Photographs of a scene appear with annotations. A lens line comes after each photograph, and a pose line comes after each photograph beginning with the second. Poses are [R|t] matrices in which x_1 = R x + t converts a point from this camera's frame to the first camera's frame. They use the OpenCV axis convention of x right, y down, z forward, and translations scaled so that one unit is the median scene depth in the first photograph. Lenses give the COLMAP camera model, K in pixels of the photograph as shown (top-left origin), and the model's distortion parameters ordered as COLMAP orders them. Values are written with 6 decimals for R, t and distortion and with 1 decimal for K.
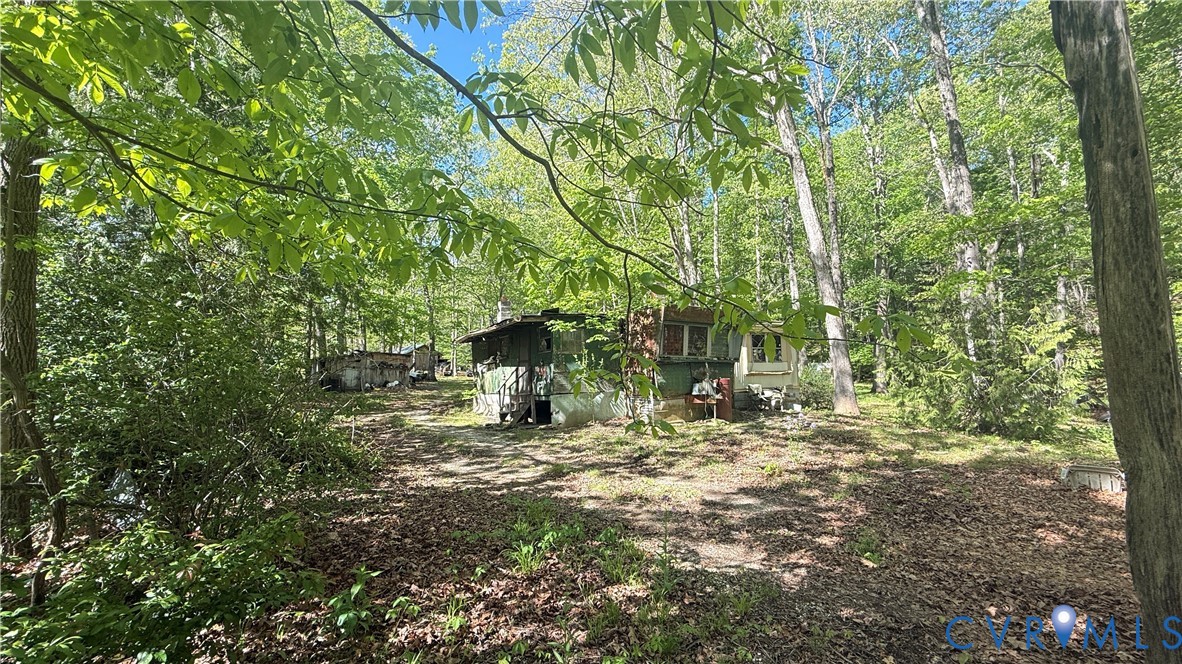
lens RADIAL K [[469.5, 0, 590.2], [0, 469.5, 331.0], [0, 0, 1]] dist [0.001541, 0.000445]
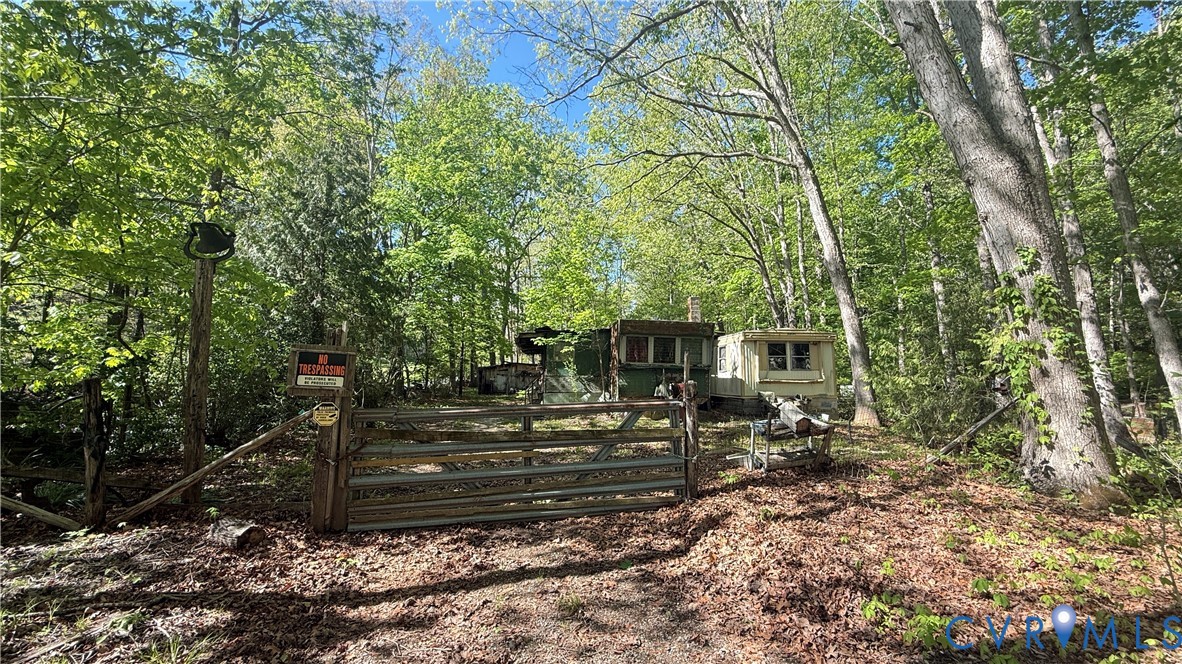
lens RADIAL K [[469.5, 0, 590.2], [0, 469.5, 331.0], [0, 0, 1]] dist [0.001541, 0.000445]
pose [[0.905684, -0.030698, -0.422840, 0.556832], [0.018861, 0.999305, -0.032151, 0.008518], [0.423533, 0.021143, 0.905634, -0.122235]]
